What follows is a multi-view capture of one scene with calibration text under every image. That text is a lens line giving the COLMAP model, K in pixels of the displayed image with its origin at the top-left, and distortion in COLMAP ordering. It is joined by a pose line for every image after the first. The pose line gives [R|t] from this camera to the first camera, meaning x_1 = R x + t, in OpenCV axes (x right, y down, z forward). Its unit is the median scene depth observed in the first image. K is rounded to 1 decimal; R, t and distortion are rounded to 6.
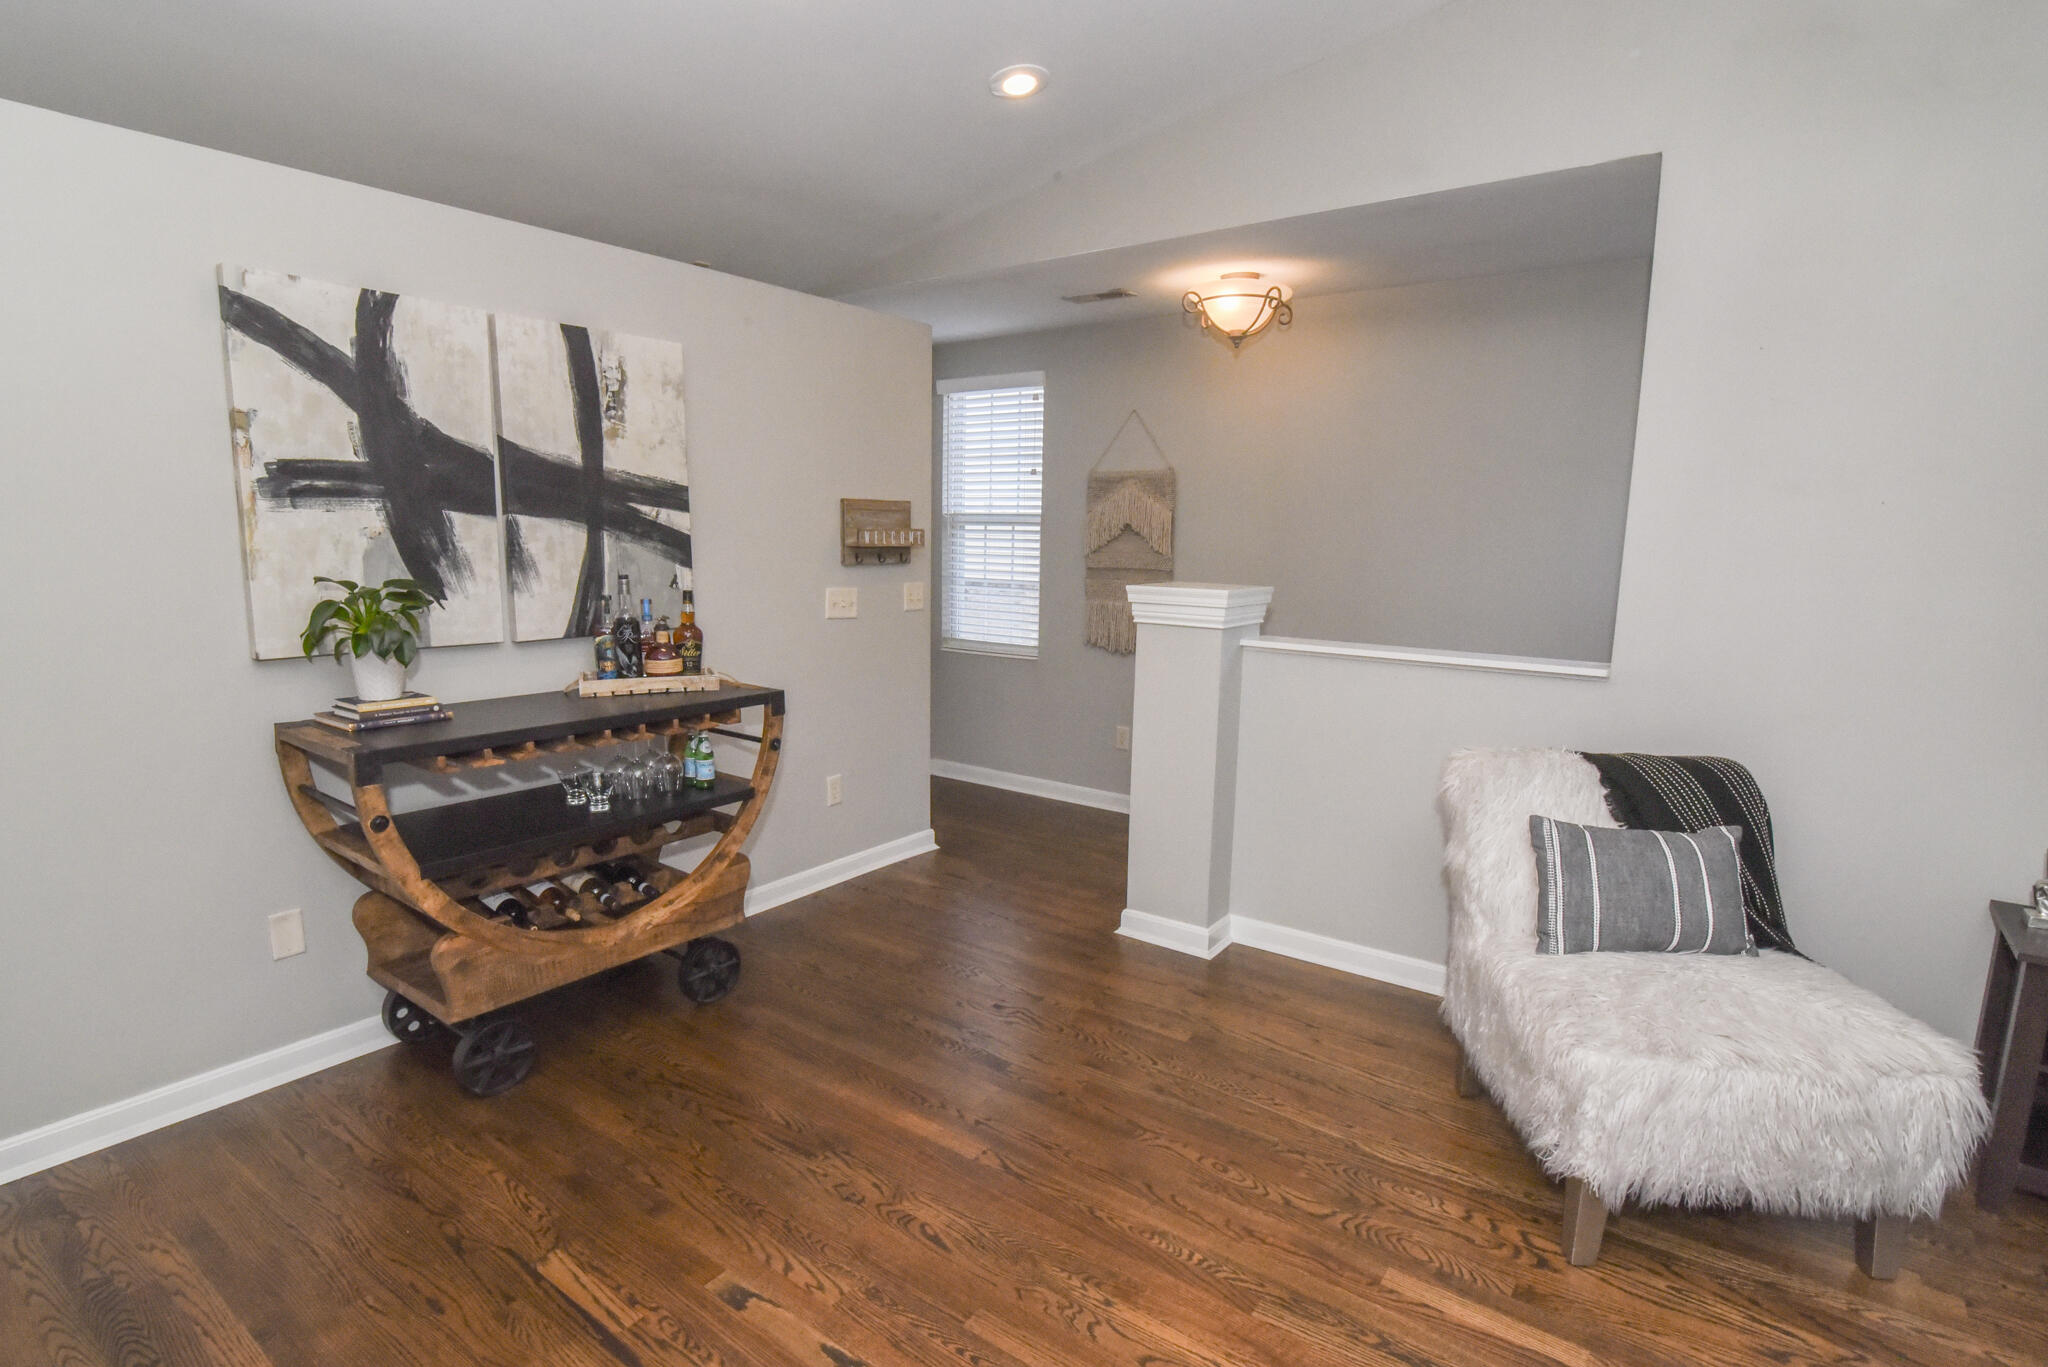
lens RADIAL K [[1035.0, 0, 1024.0], [0, 1035.0, 683.5], [0, 0, 1]] dist [-0.021188, 0.000193]
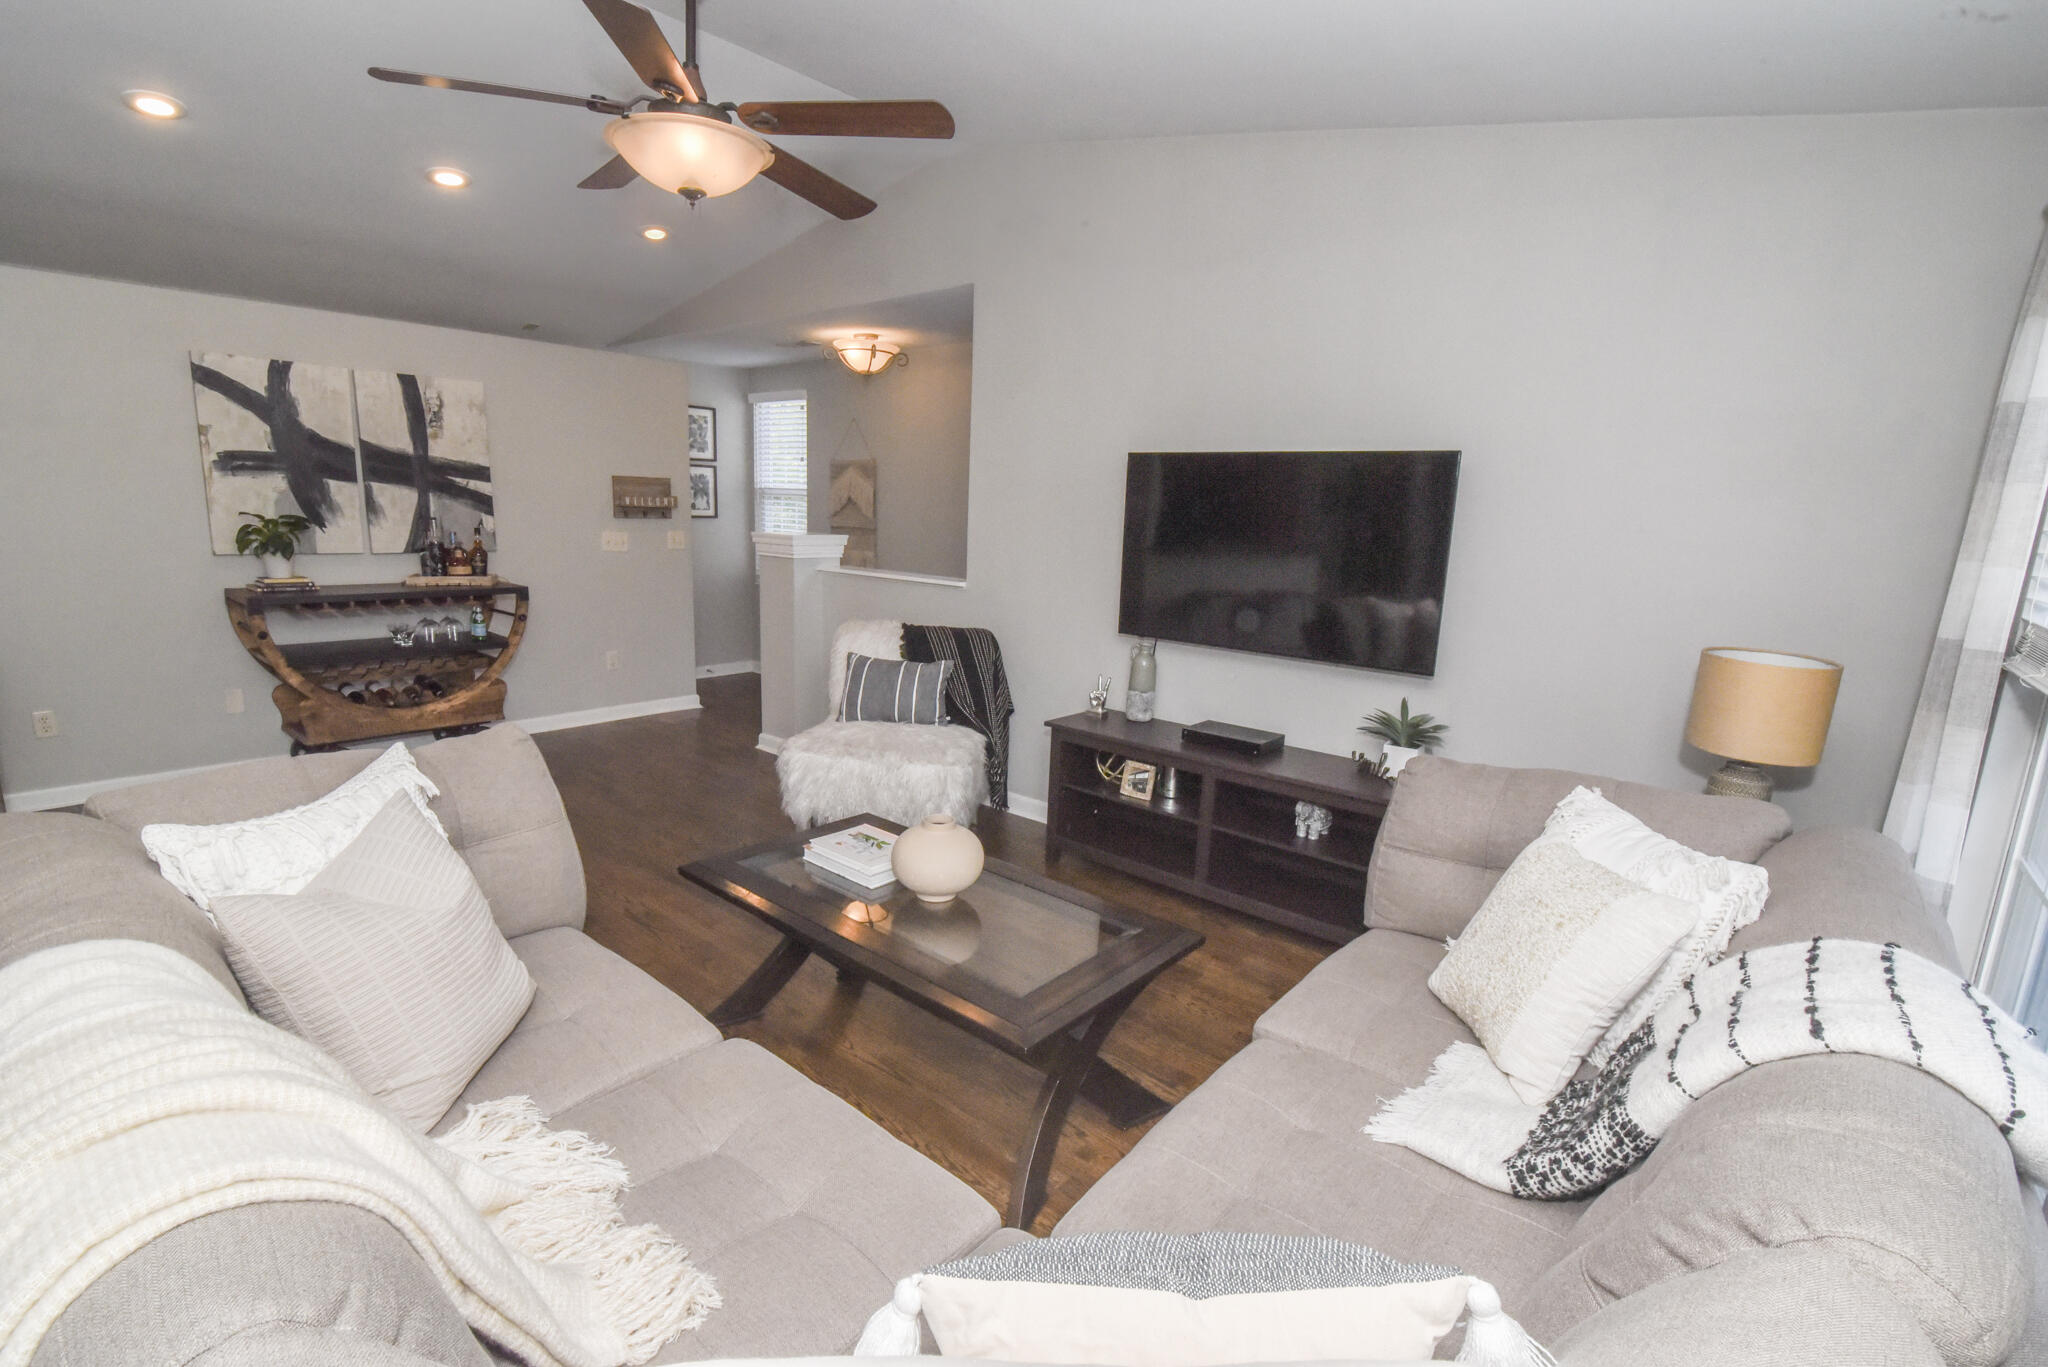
lens RADIAL K [[946.7, 0, 1024.0], [0, 946.7, 683.5], [0, 0, 1]] dist [-0.018399, 0.000828]
pose [[0.997366, 0.032156, -0.065018, 0.728917], [-0.029791, 0.998870, 0.037024, 0.088494], [0.066136, -0.034990, 0.997197, -0.541781]]
